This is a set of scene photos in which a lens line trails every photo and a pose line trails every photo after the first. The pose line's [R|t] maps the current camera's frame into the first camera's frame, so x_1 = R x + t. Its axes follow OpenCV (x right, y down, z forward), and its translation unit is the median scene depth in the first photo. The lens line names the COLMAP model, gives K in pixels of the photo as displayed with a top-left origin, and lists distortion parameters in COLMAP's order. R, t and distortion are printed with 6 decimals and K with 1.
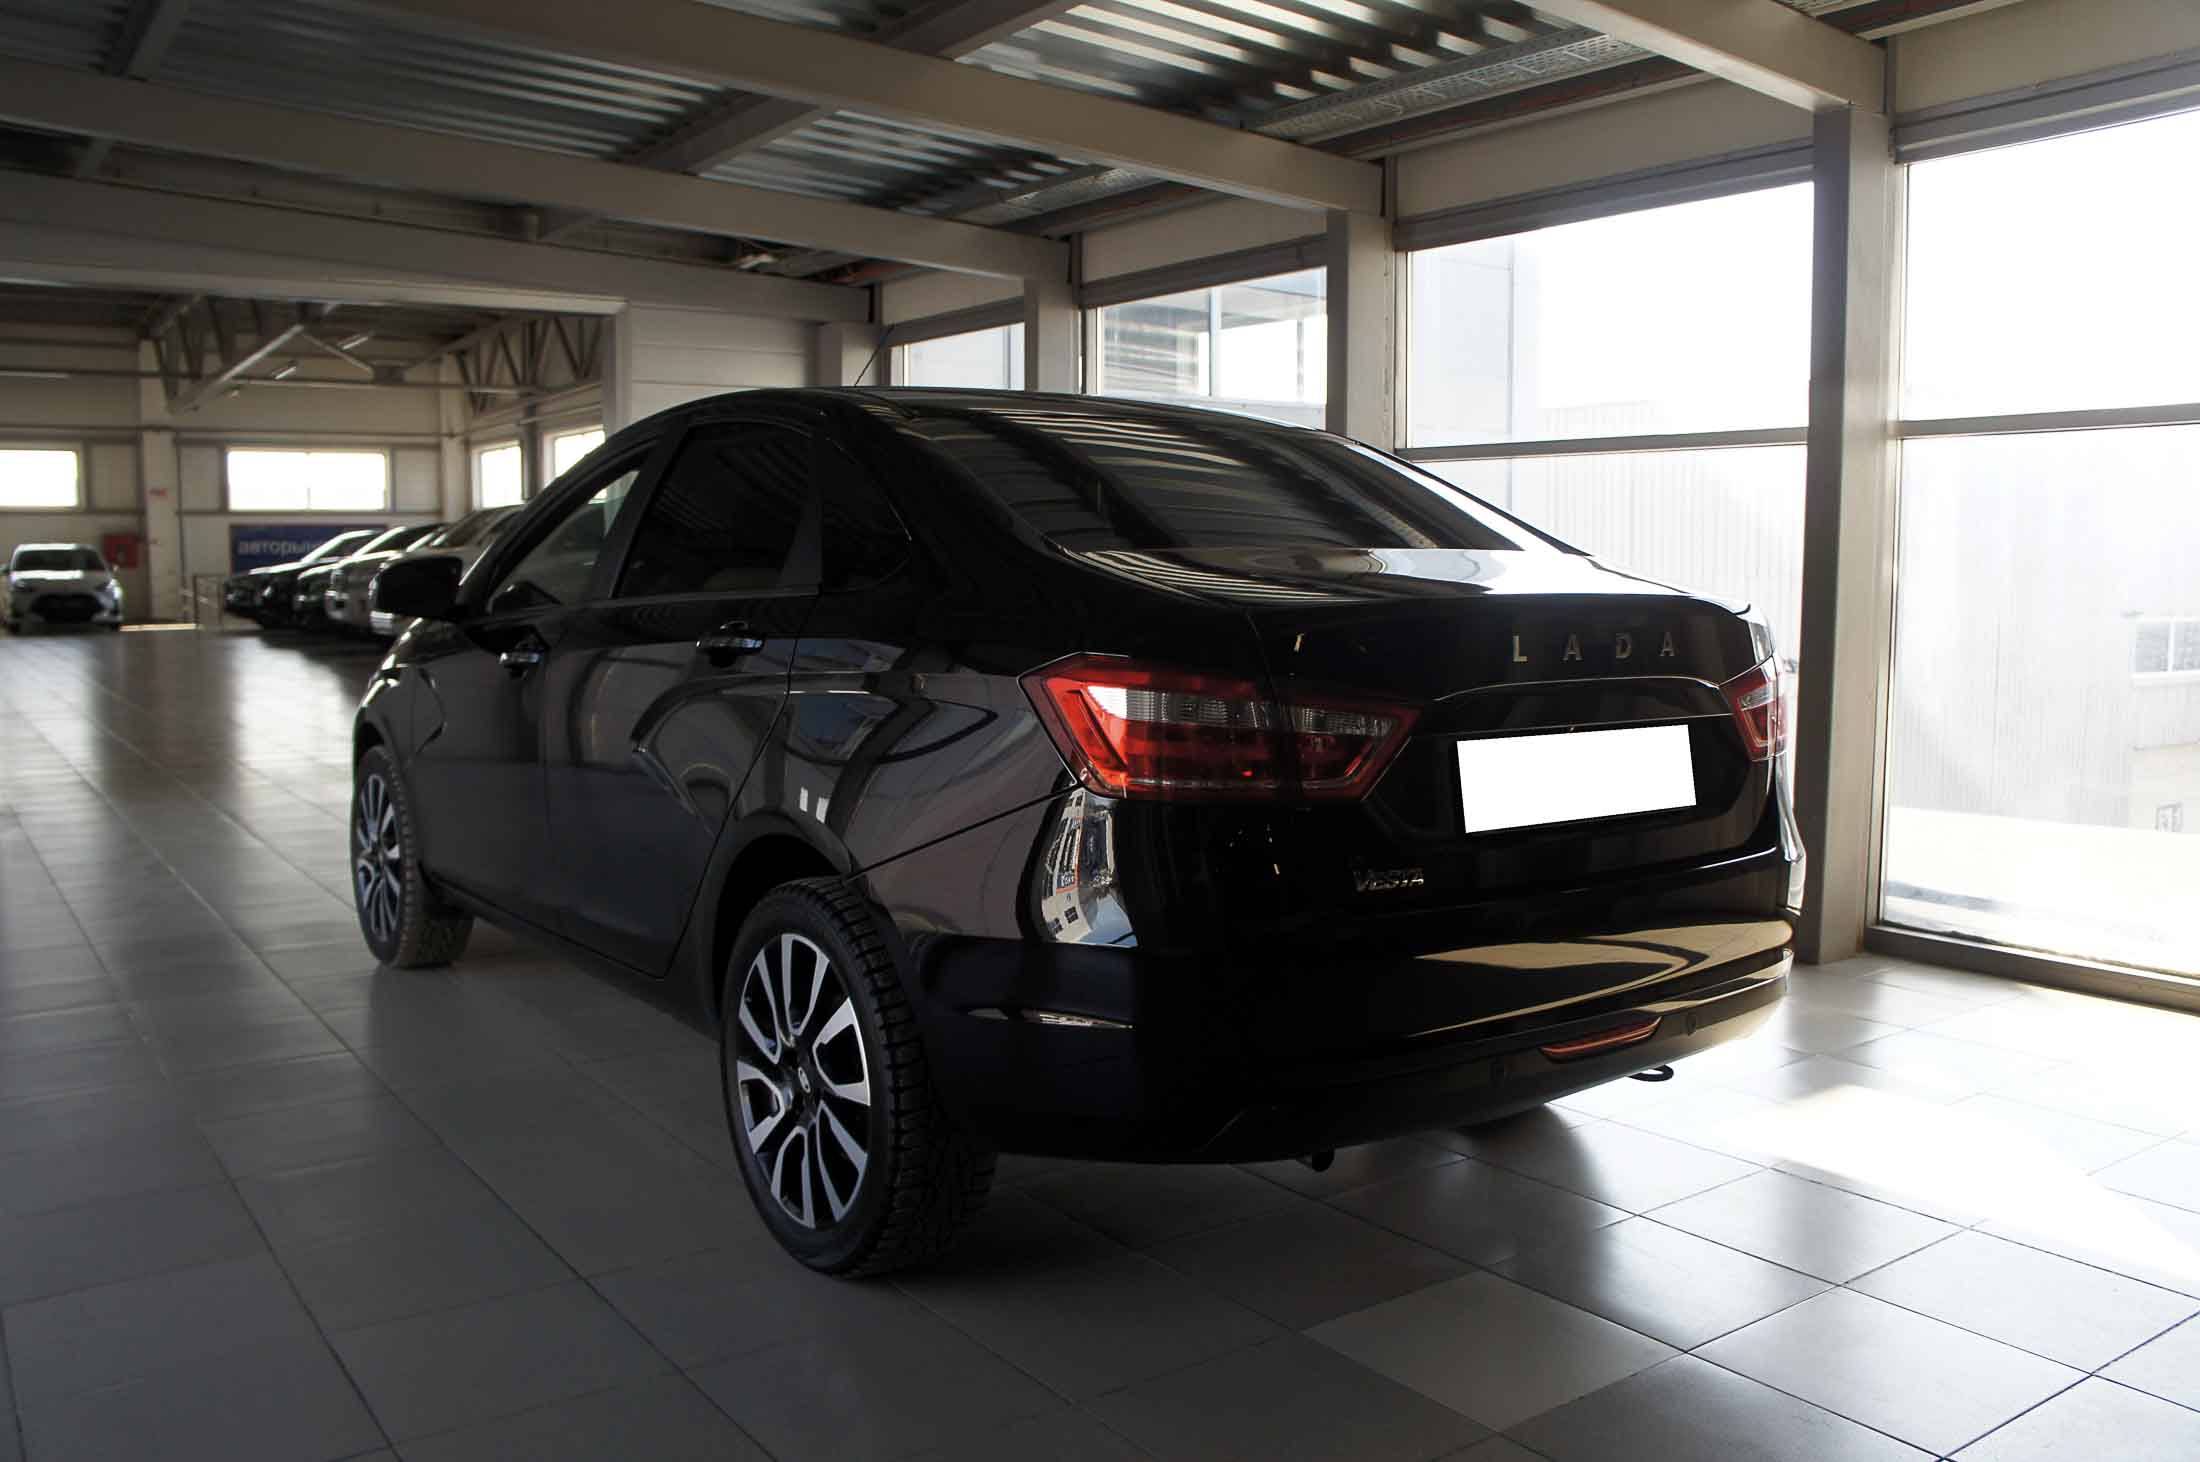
lens RADIAL K [[1739.4, 0, 1100.0], [0, 1739.4, 731.0], [0, 0, 1]] dist [-0.099690, 0.001170]
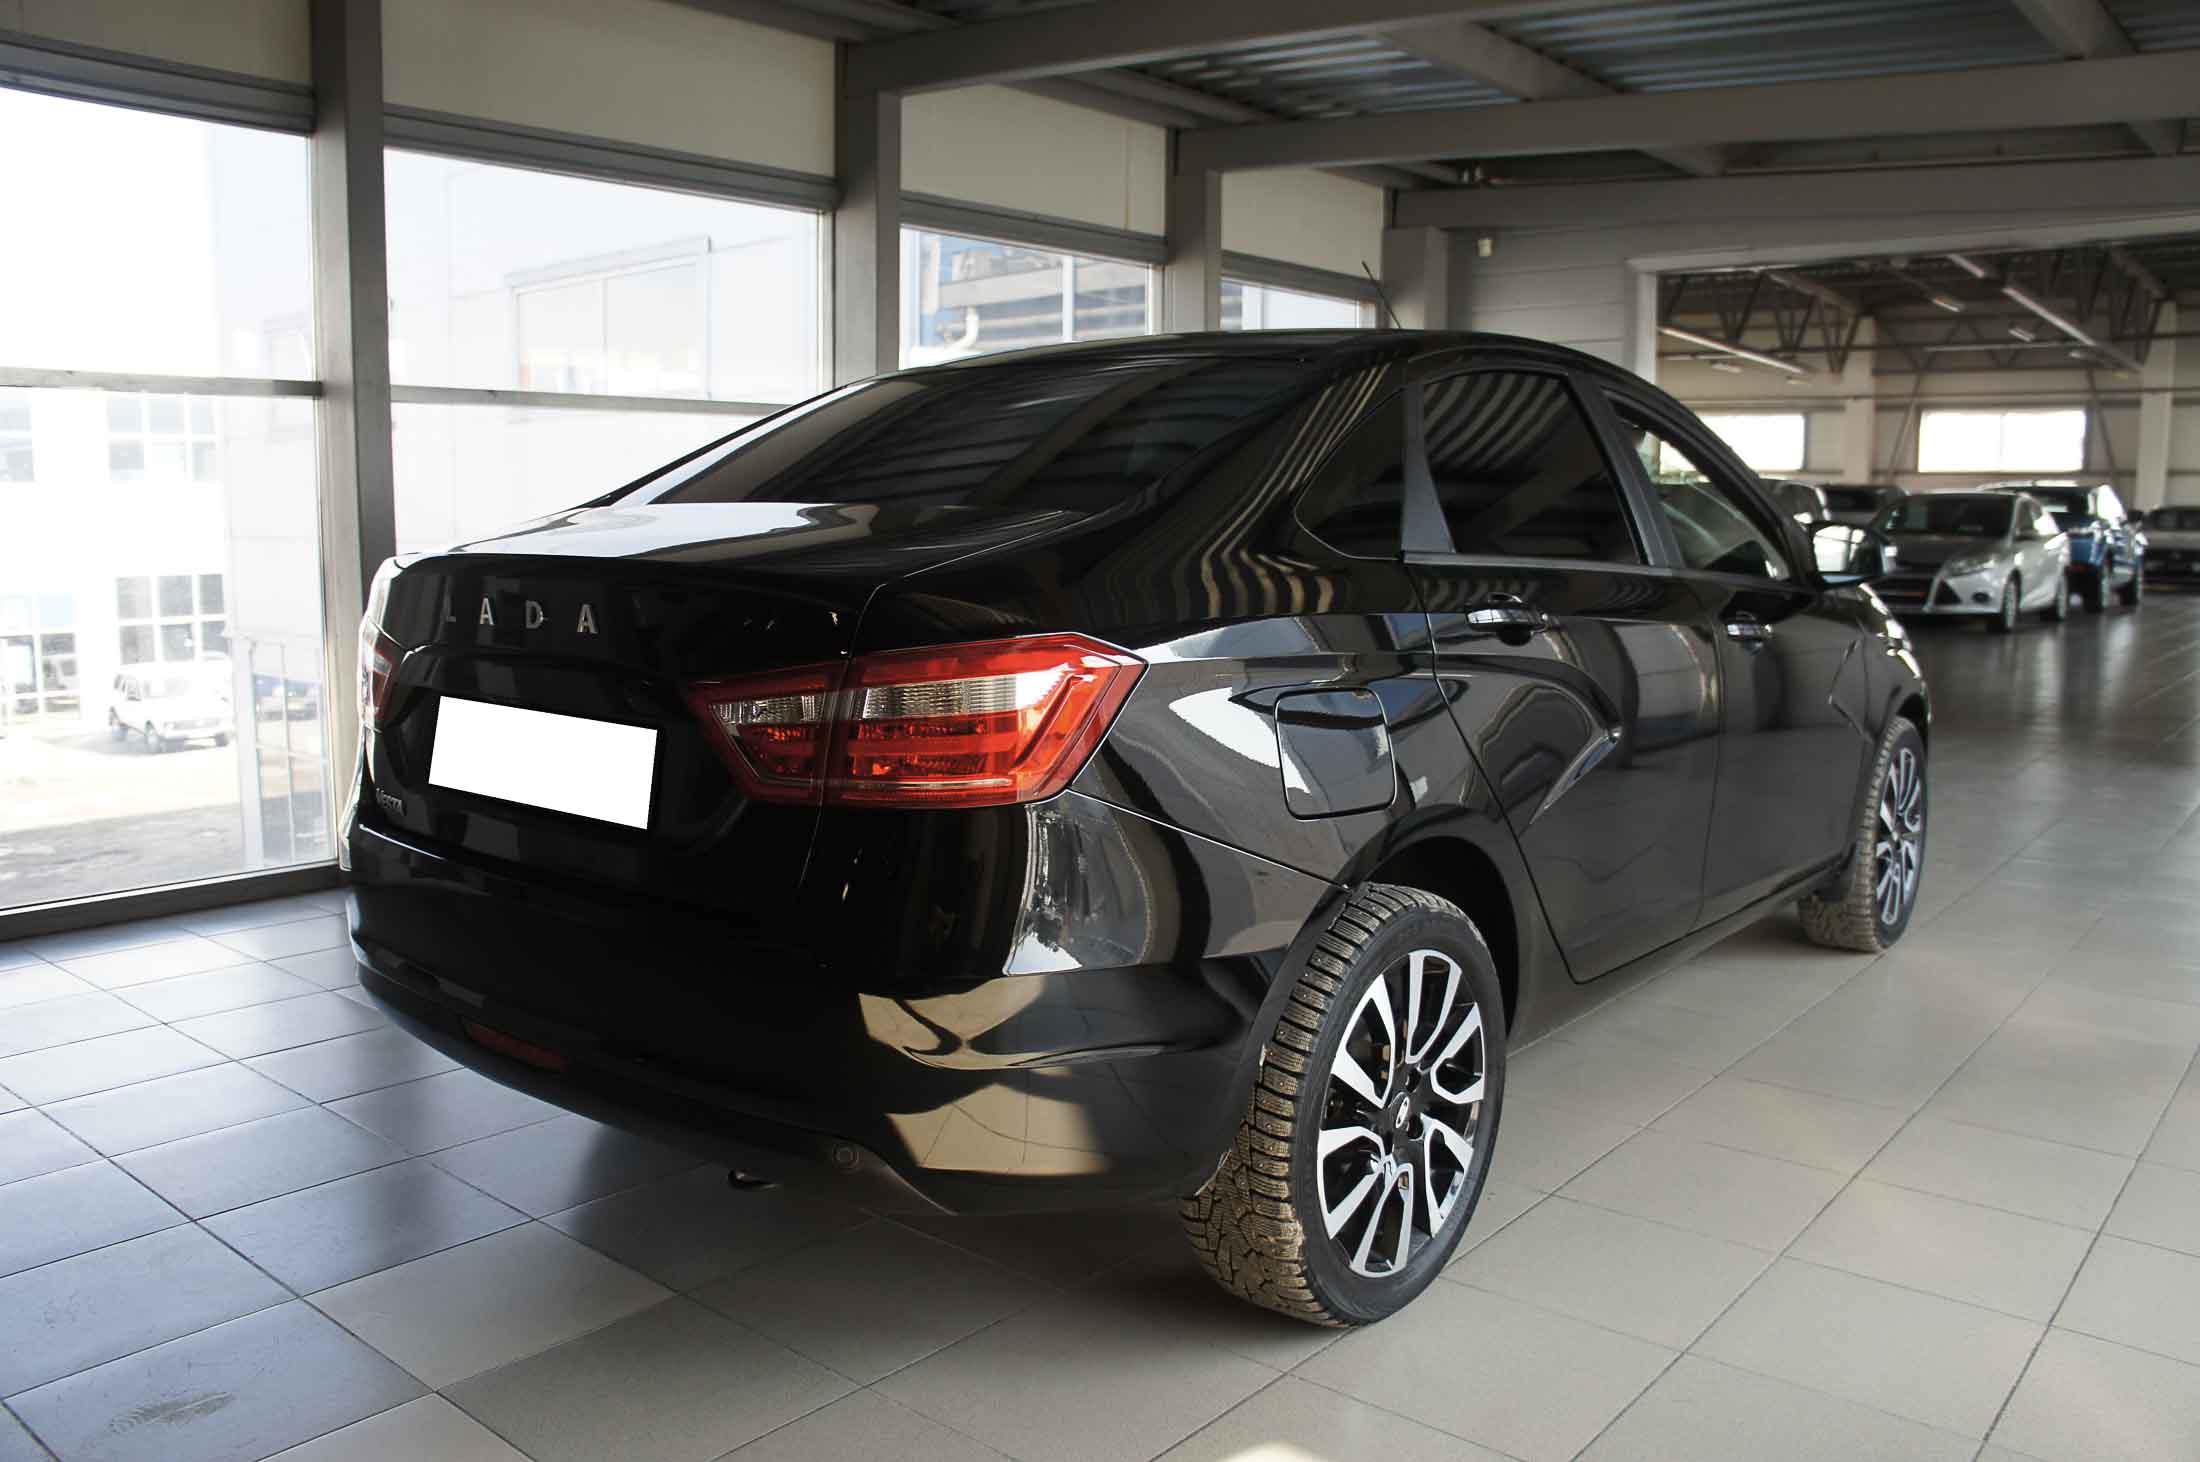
lens RADIAL K [[1717.7, 0, 1100.0], [0, 1717.7, 731.0], [0, 0, 1]] dist [-0.201536, 0.130221]
pose [[0.239879, 0.115805, -0.963871, 0.342090], [-0.089726, 0.991255, 0.096765, -0.028209], [0.966647, 0.063273, 0.248172, 0.303211]]
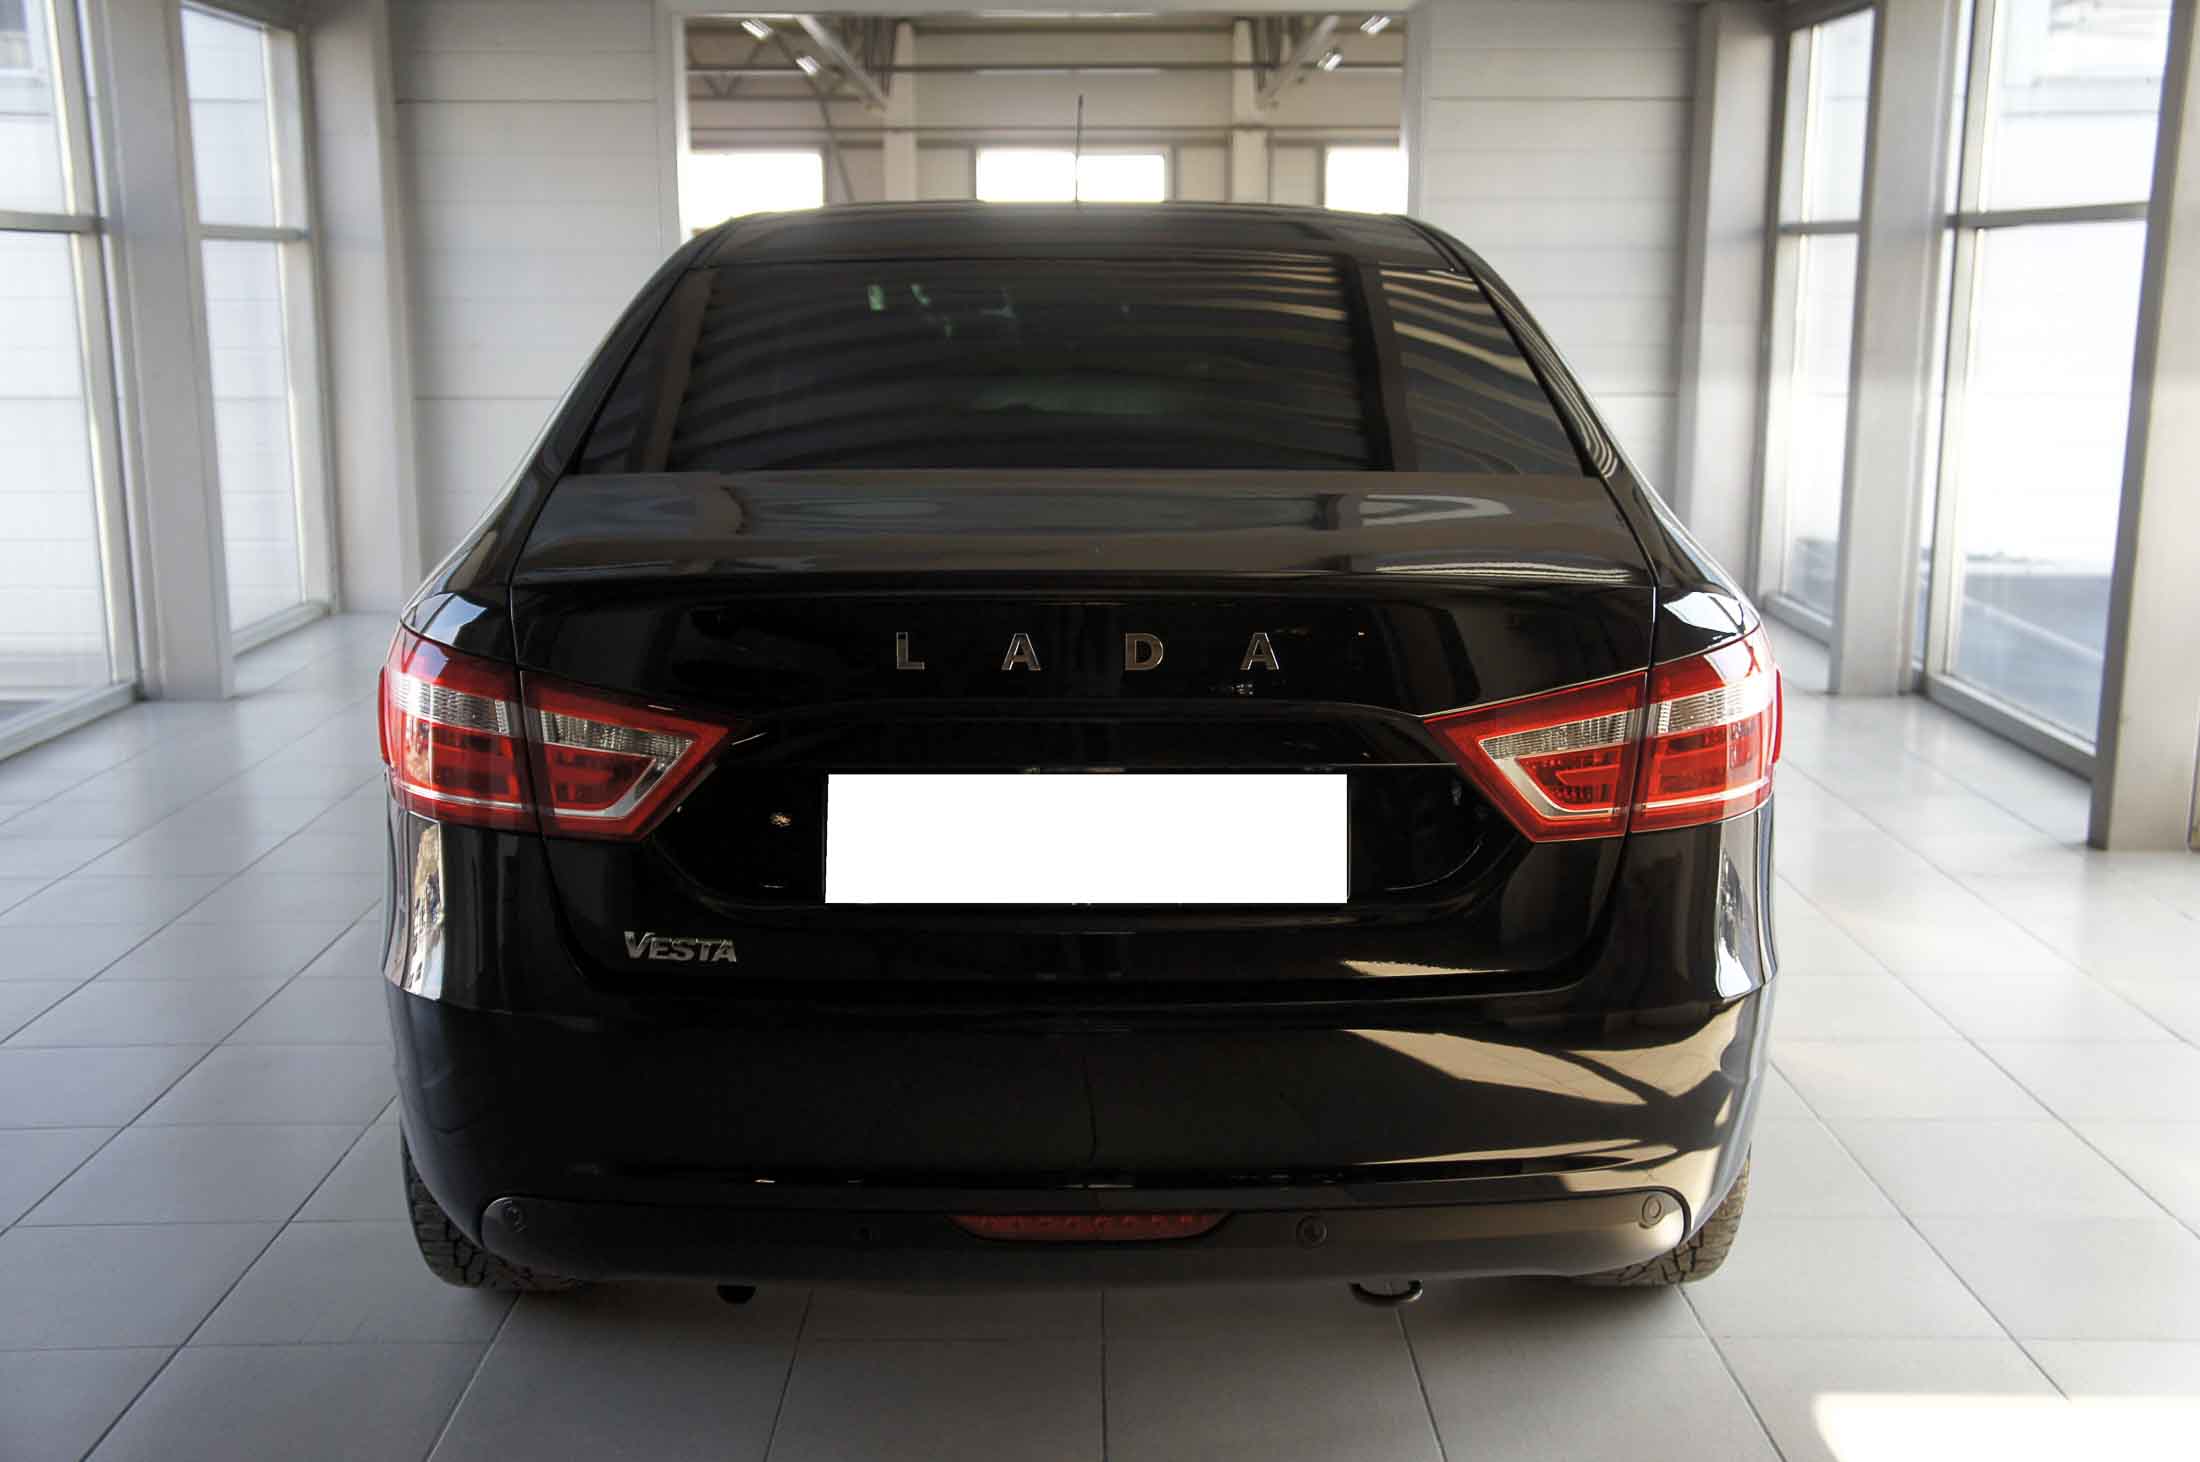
lens RADIAL K [[2235.0, 0, 1100.0], [0, 2235.0, 731.0], [0, 0, 1]] dist [-0.108778, 0.001011]
pose [[0.814530, 0.108794, -0.569829, 0.220686], [-0.048147, 0.991547, 0.120487, -0.034321], [0.578121, -0.070705, 0.812882, 0.083776]]
